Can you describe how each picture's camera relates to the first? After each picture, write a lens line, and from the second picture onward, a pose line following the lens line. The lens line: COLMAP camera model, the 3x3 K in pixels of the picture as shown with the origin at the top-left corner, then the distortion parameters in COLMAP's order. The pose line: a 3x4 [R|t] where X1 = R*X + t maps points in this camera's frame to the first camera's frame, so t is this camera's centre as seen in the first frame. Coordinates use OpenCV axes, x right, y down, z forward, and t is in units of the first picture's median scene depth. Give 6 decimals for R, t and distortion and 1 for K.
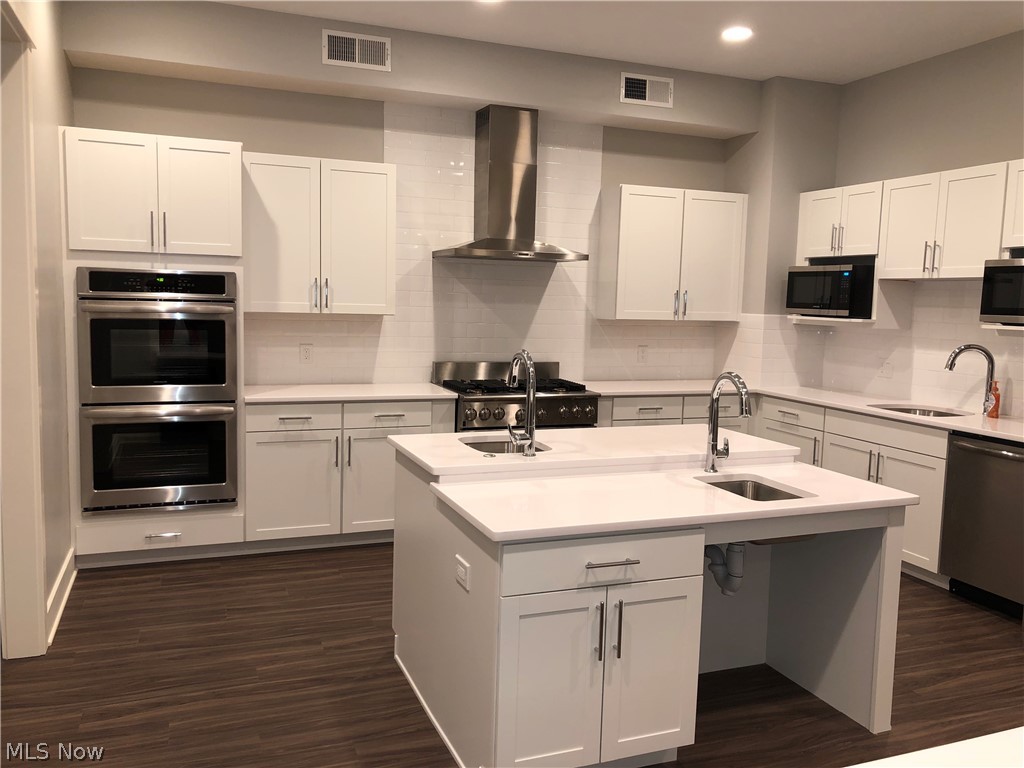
lens RADIAL K [[833.0, 0, 511.4], [0, 833.0, 383.7], [0, 0, 1]] dist [0.014333, 0.005793]
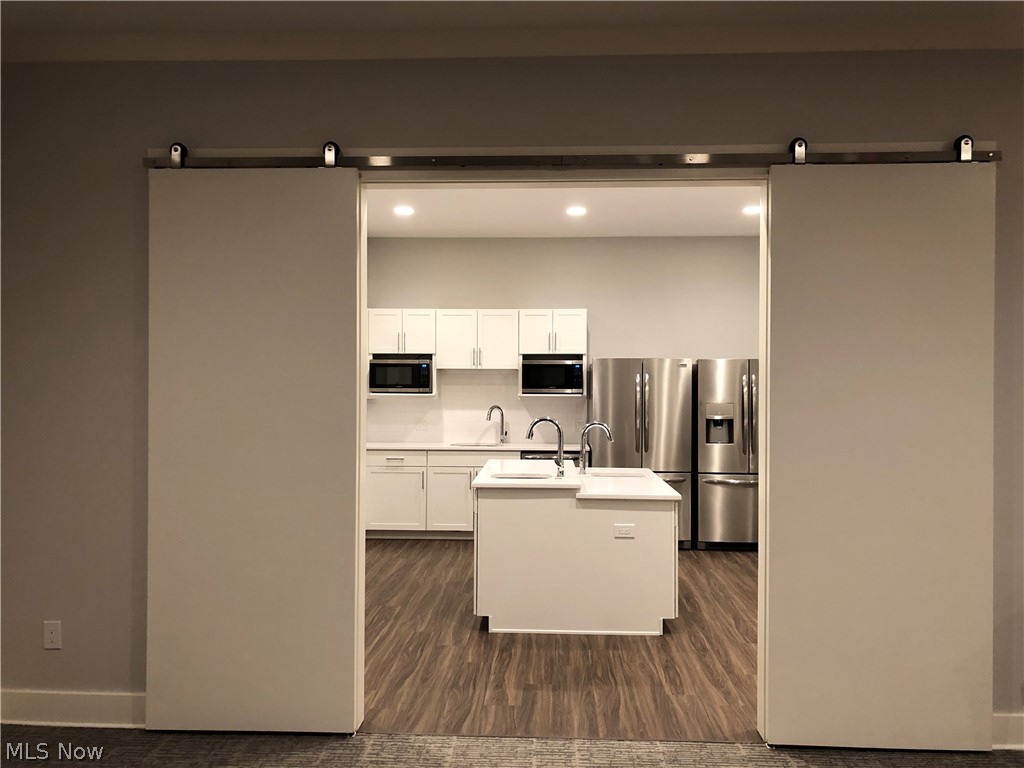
lens RADIAL K [[833.0, 0, 512.9], [0, 833.0, 383.5], [0, 0, 1]] dist [0.014333, 0.005793]
pose [[0.409621, -0.026069, 0.911883, -1.053744], [0.098715, 0.994989, -0.015898, -0.061241], [-0.906899, 0.096529, 0.410142, 0.223489]]
